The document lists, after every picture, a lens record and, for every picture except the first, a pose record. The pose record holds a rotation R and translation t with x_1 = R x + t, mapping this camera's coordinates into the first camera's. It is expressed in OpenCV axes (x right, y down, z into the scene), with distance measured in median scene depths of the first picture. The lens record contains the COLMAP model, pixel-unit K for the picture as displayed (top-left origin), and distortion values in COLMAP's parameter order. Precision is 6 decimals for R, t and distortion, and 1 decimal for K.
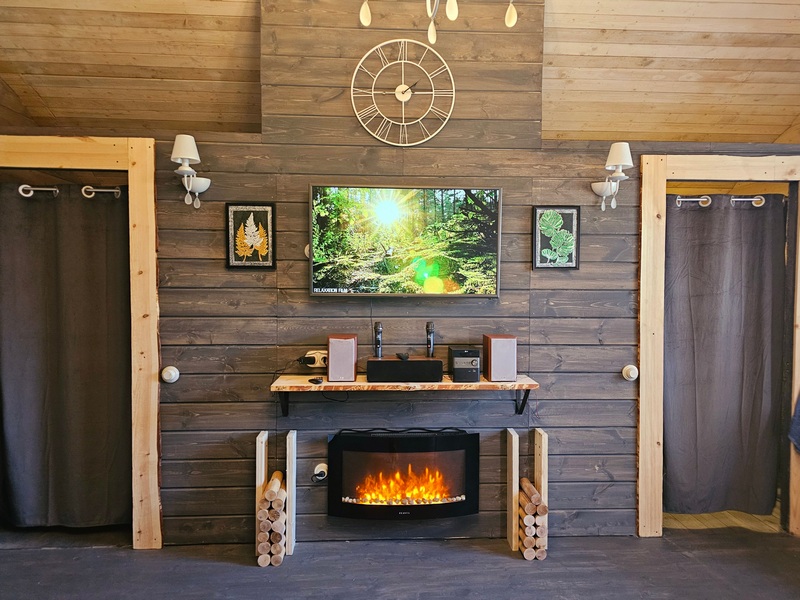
lens RADIAL K [[553.1, 0, 401.4], [0, 553.1, 300.0], [0, 0, 1]] dist [0.046229, -0.030136]
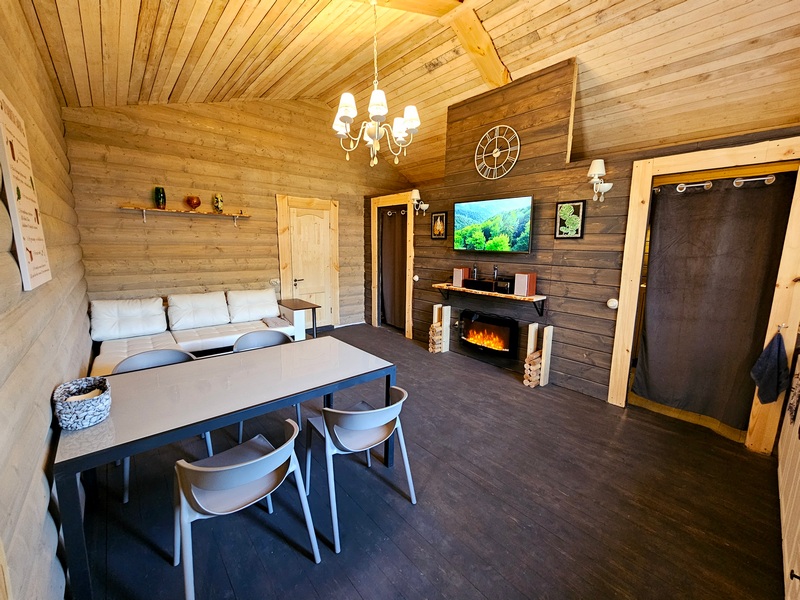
lens RADIAL K [[327.1, 0, 398.3], [0, 327.1, 296.0], [0, 0, 1]] dist [-0.003241, 0.000002]
pose [[0.616416, 0.128720, -0.776829, 0.775880], [-0.038995, 0.990328, 0.133155, 0.008009], [0.786455, -0.051787, 0.615473, -0.062955]]
